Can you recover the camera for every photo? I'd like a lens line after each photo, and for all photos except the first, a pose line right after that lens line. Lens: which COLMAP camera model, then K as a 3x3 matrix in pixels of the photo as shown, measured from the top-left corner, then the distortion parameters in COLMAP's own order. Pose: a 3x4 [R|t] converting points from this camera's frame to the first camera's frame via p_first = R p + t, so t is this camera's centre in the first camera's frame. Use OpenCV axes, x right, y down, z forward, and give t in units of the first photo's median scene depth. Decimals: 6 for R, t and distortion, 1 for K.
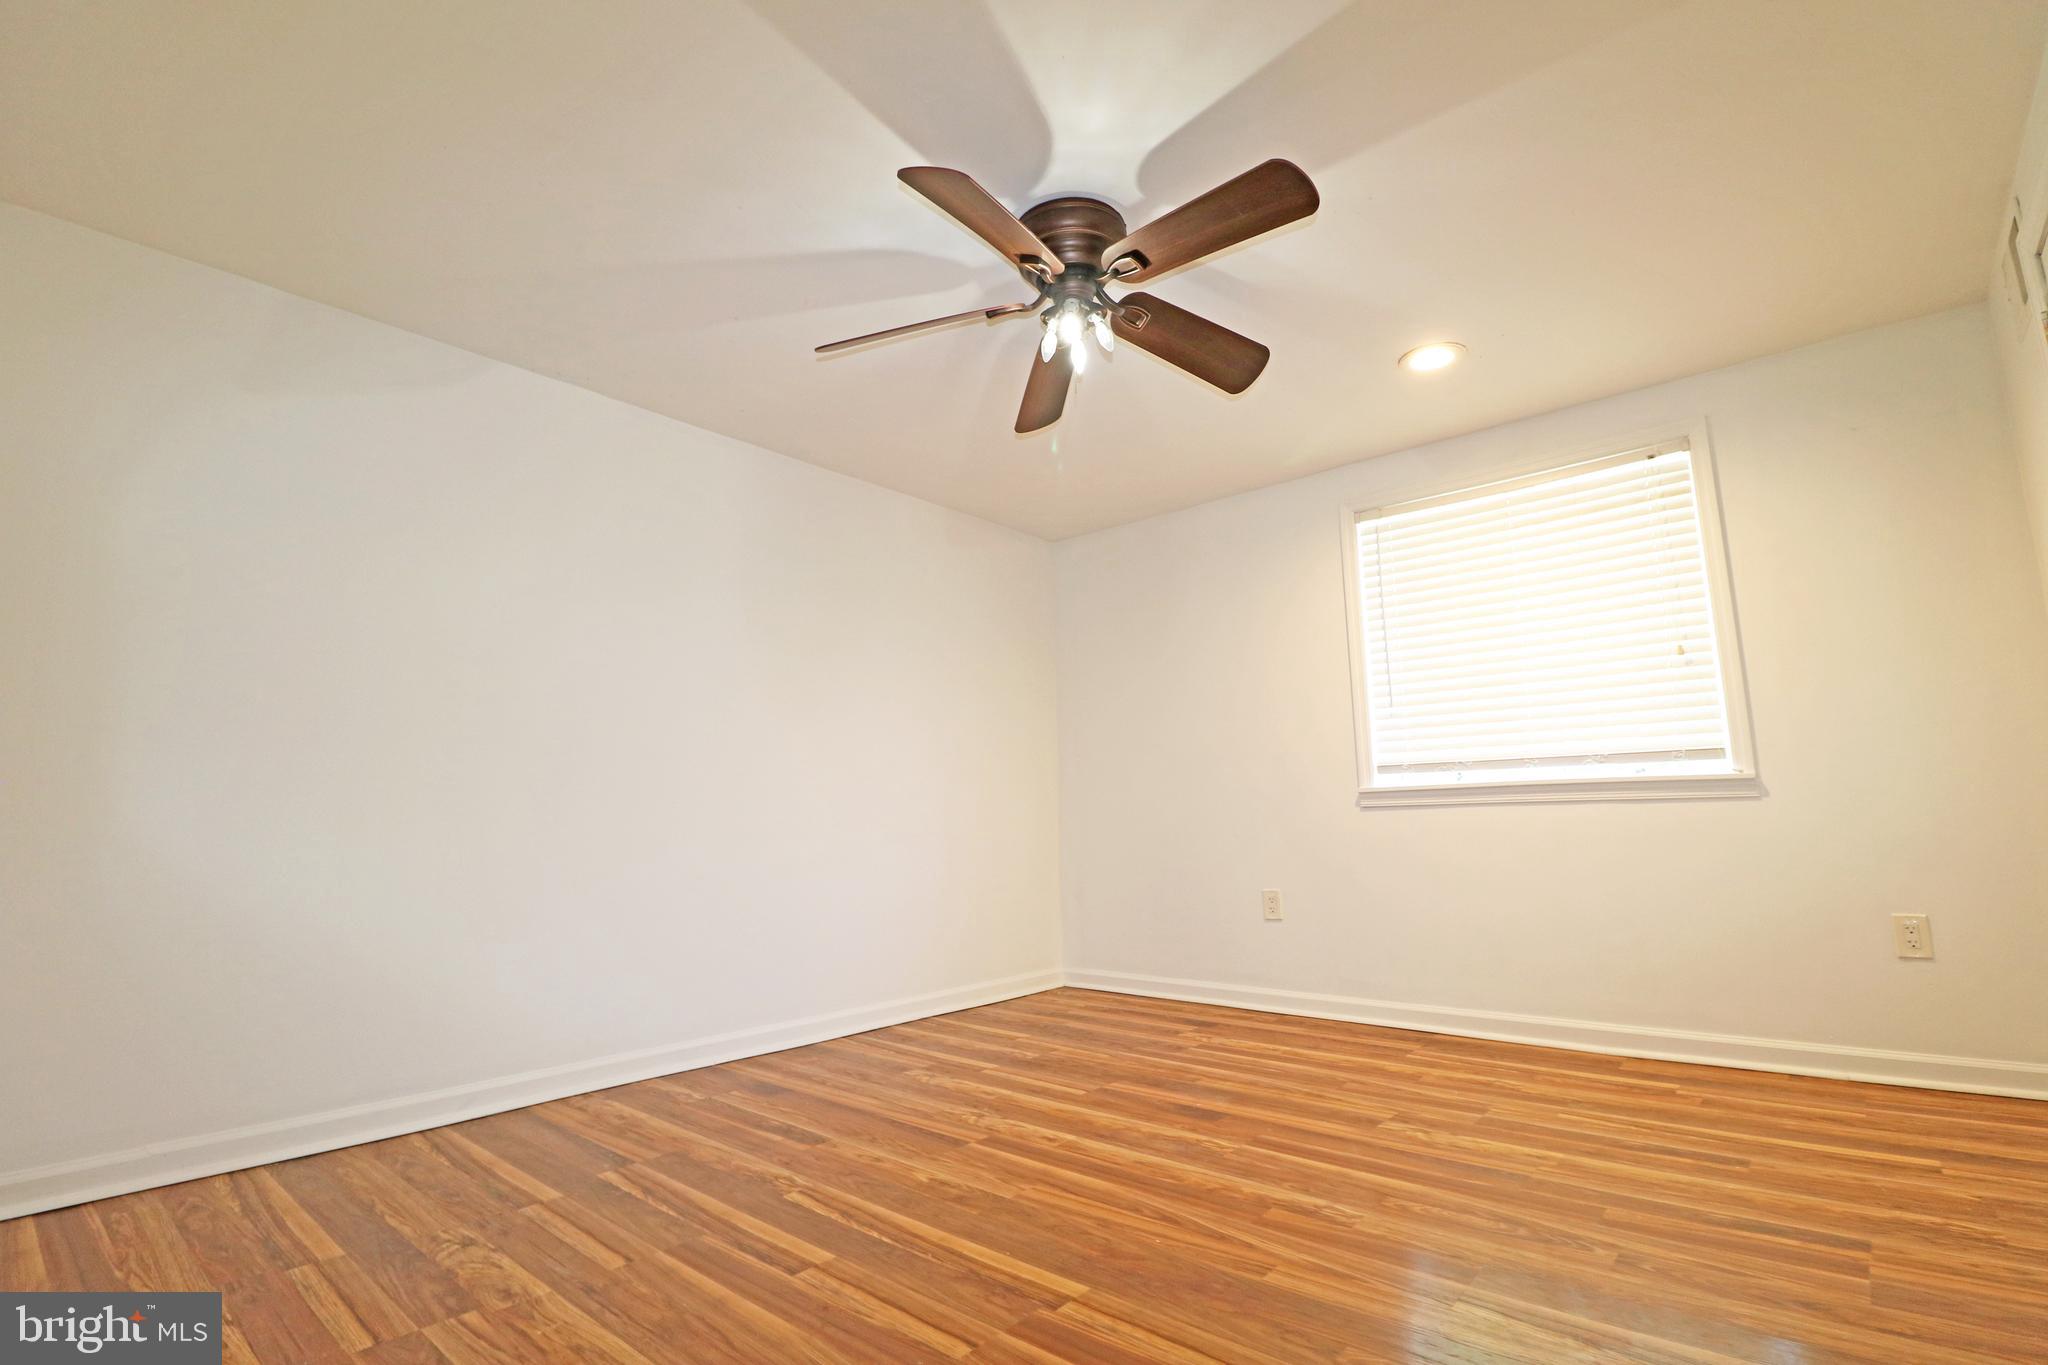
lens RADIAL K [[953.0, 0, 1025.9], [0, 953.0, 672.4], [0, 0, 1]] dist [-0.002883, -0.010542]
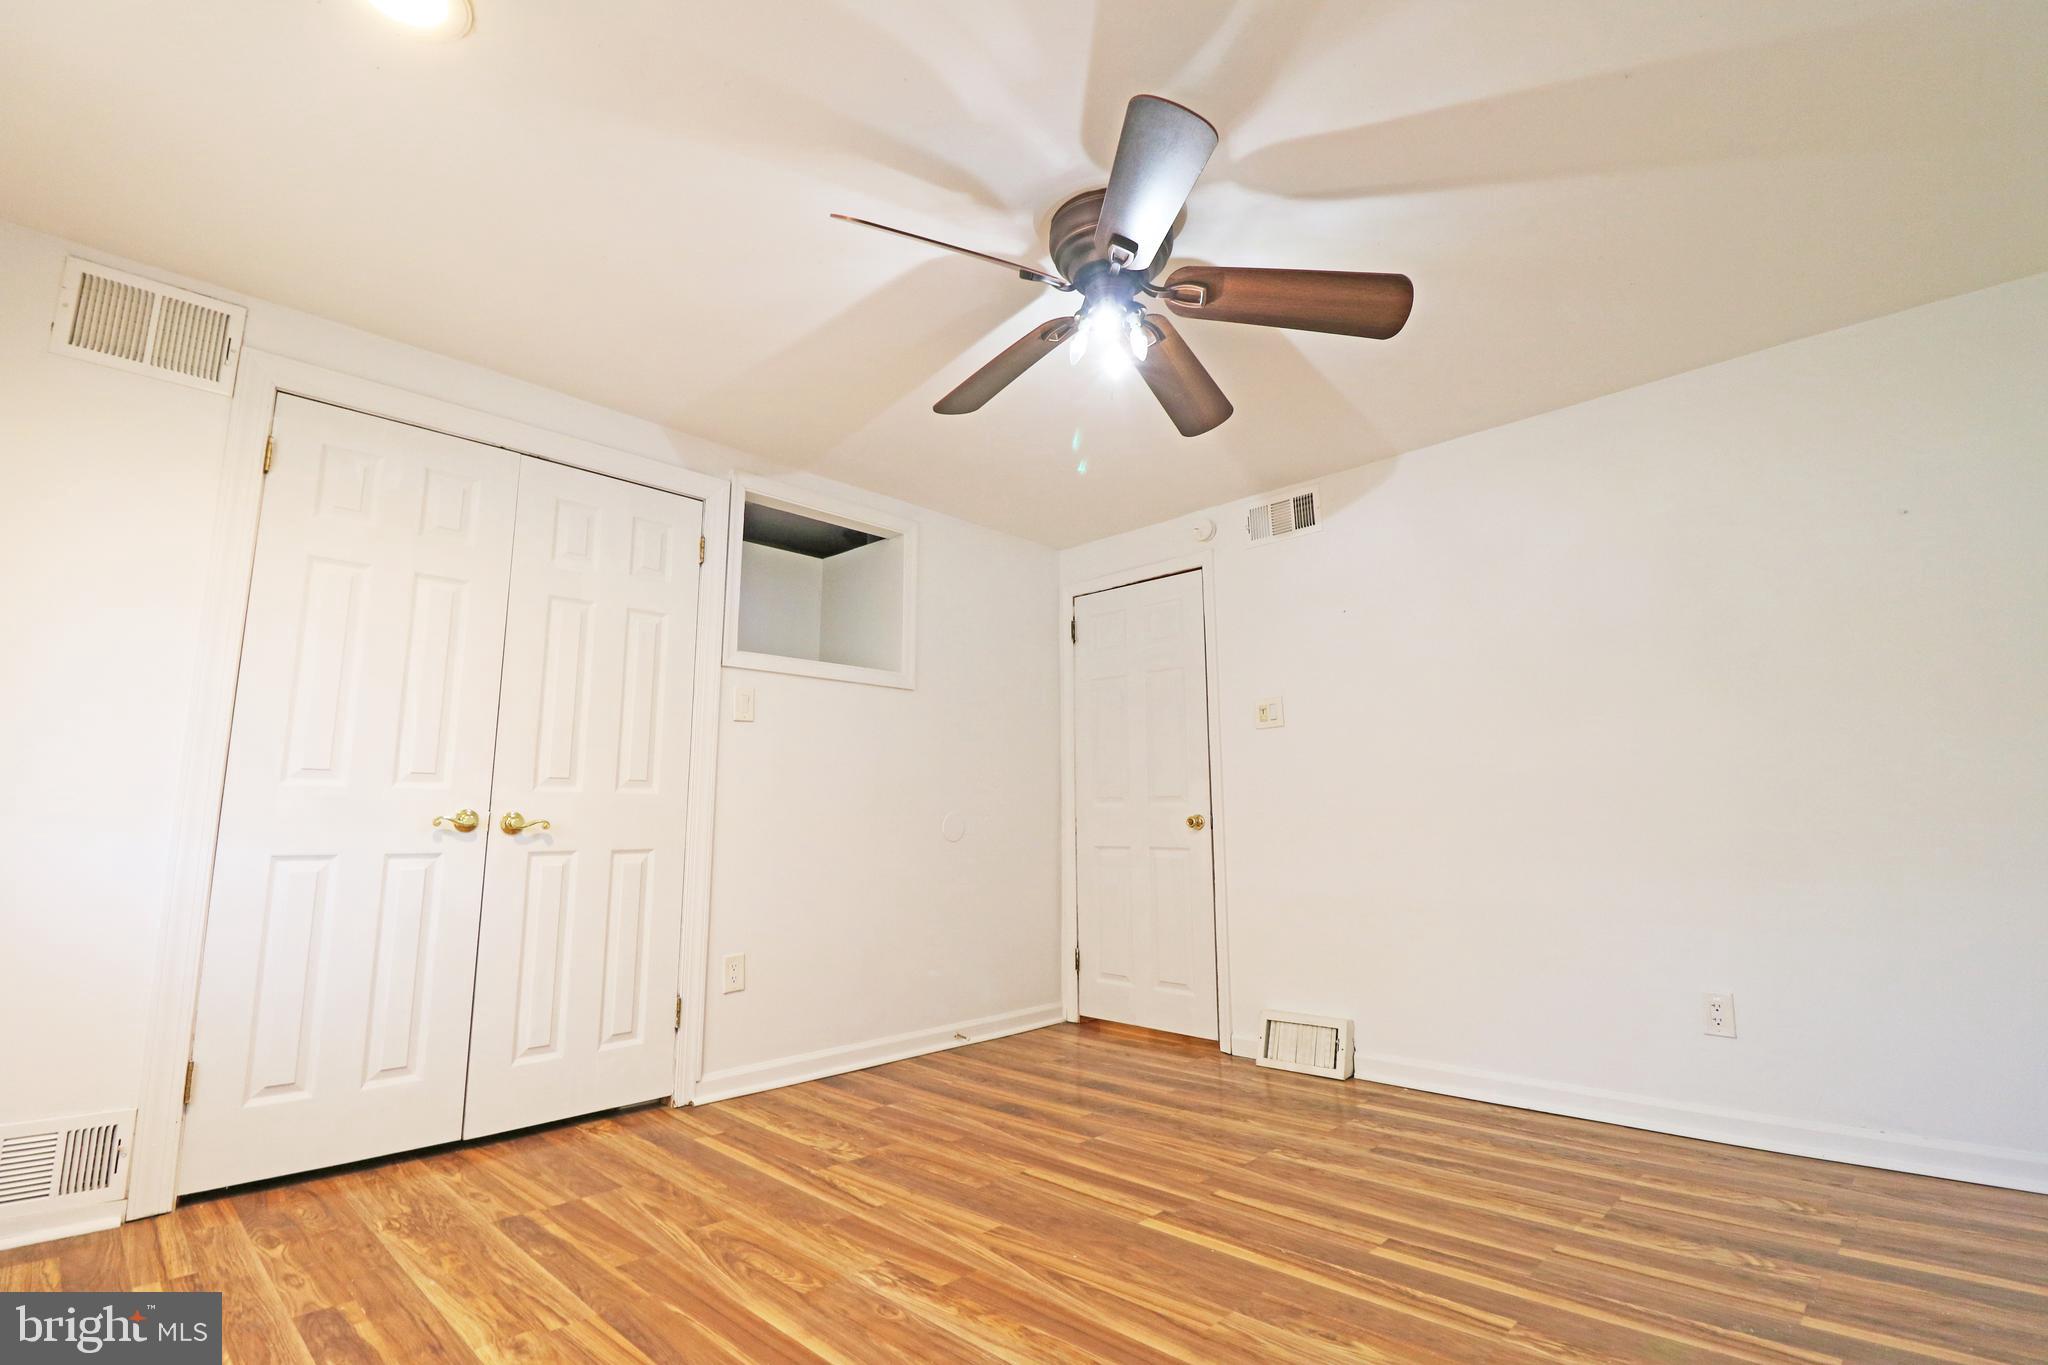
lens RADIAL K [[953.0, 0, 1029.5], [0, 953.0, 688.0], [0, 0, 1]] dist [-0.002883, -0.010542]
pose [[-0.998708, 0.028415, 0.042121, 0.116046], [0.014621, 0.954655, -0.297357, 0.278489], [-0.048661, -0.296357, -0.953837, 2.030476]]
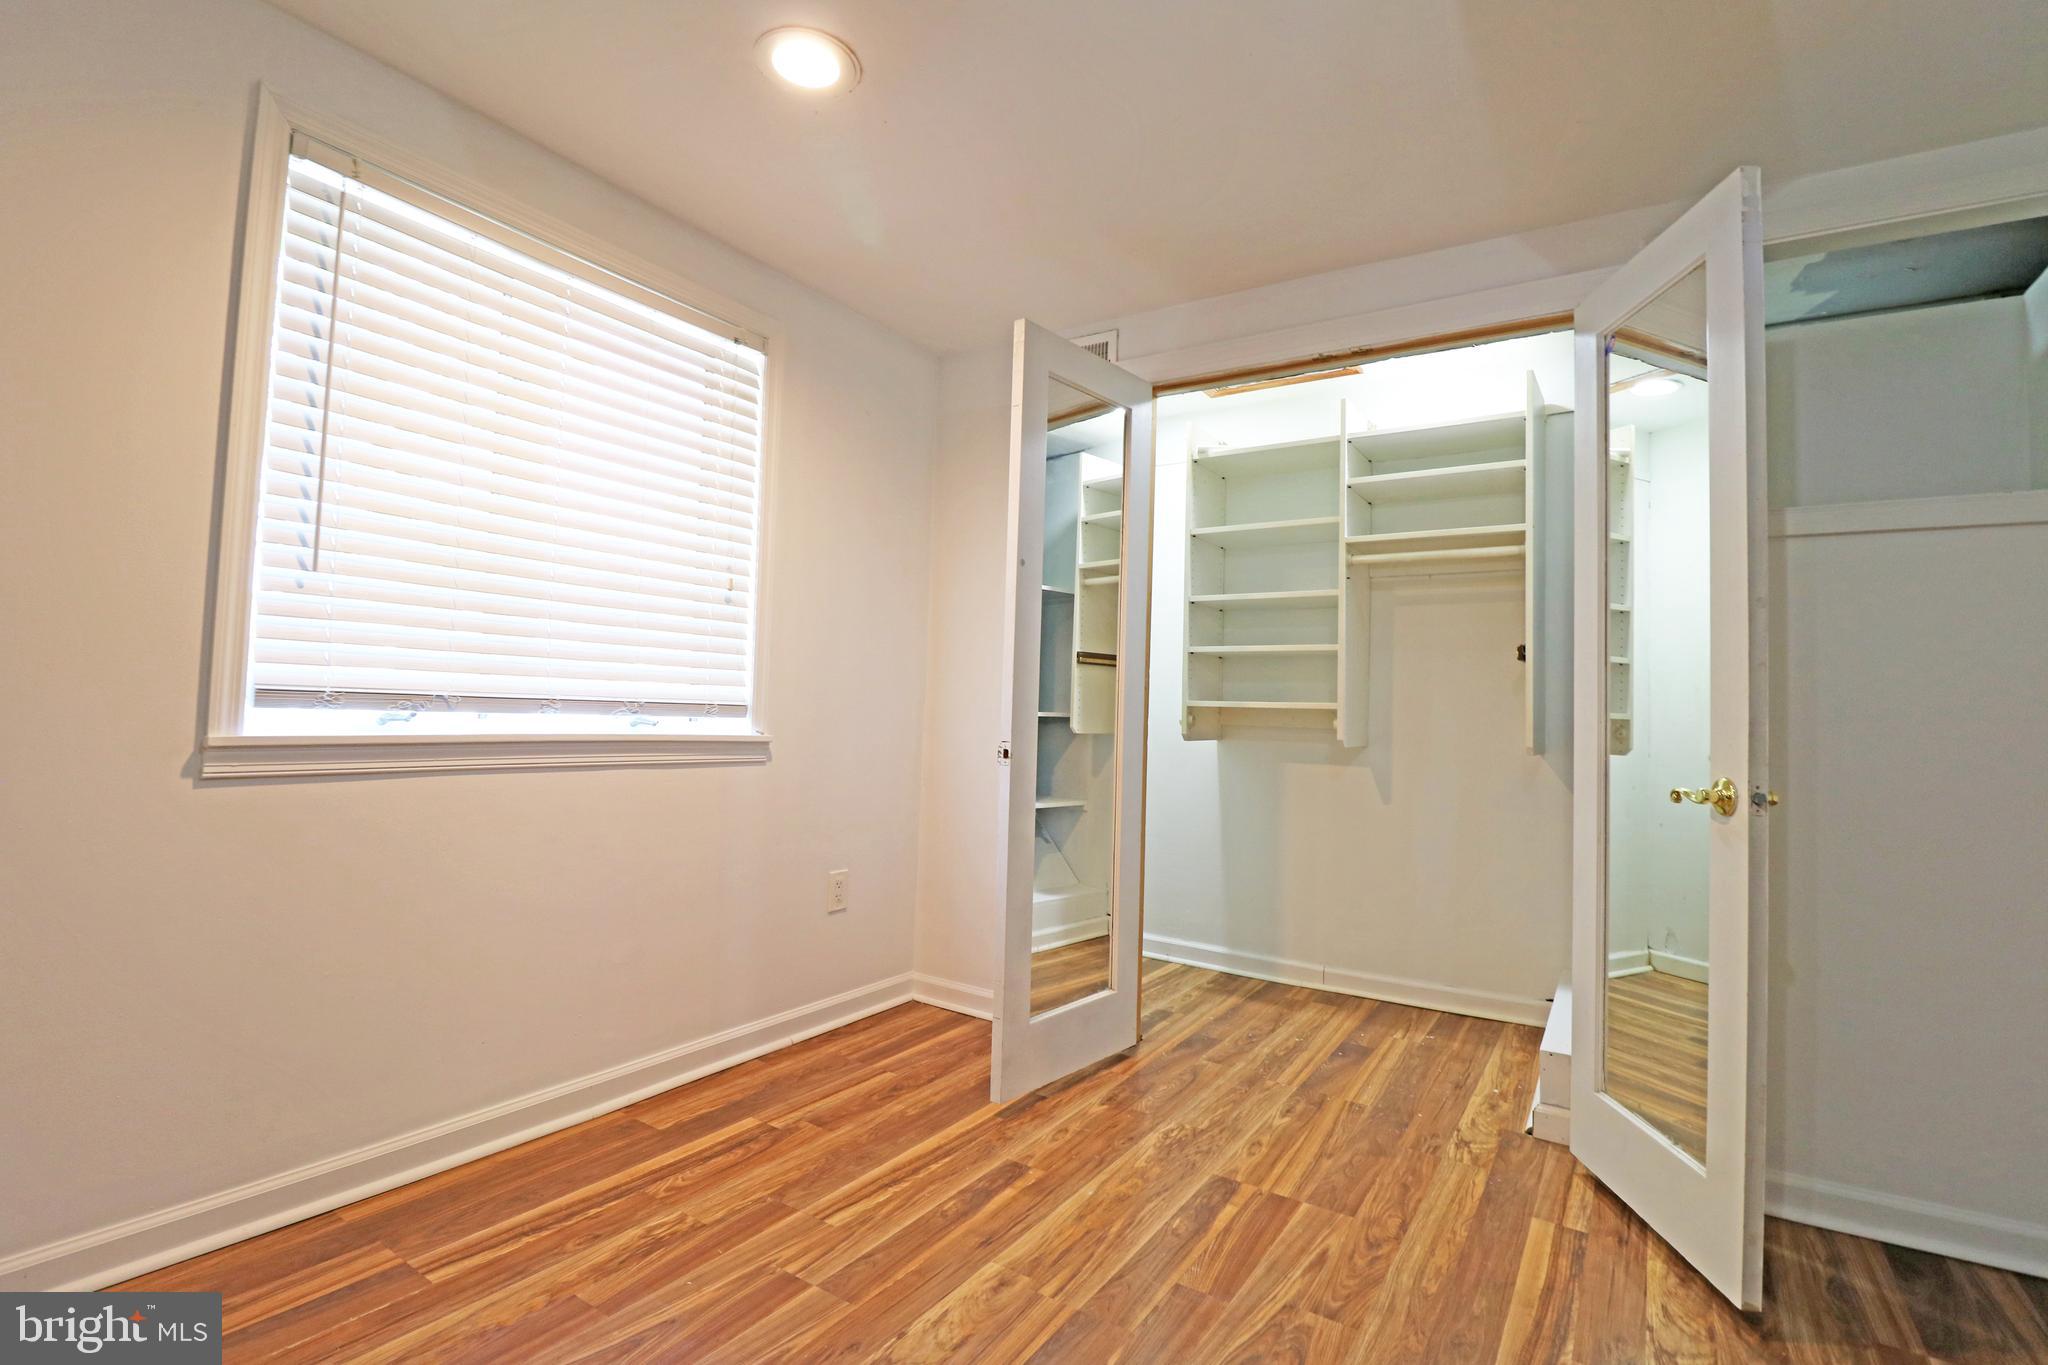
lens RADIAL K [[953.0, 0, 1024.7], [0, 953.0, 668.2], [0, 0, 1]] dist [-0.002883, -0.010542]
pose [[-0.136997, 0.060723, 0.988708, -0.250685], [-0.183238, 0.979340, -0.085537, 0.111473], [-0.973476, -0.192888, -0.123040, 1.301546]]
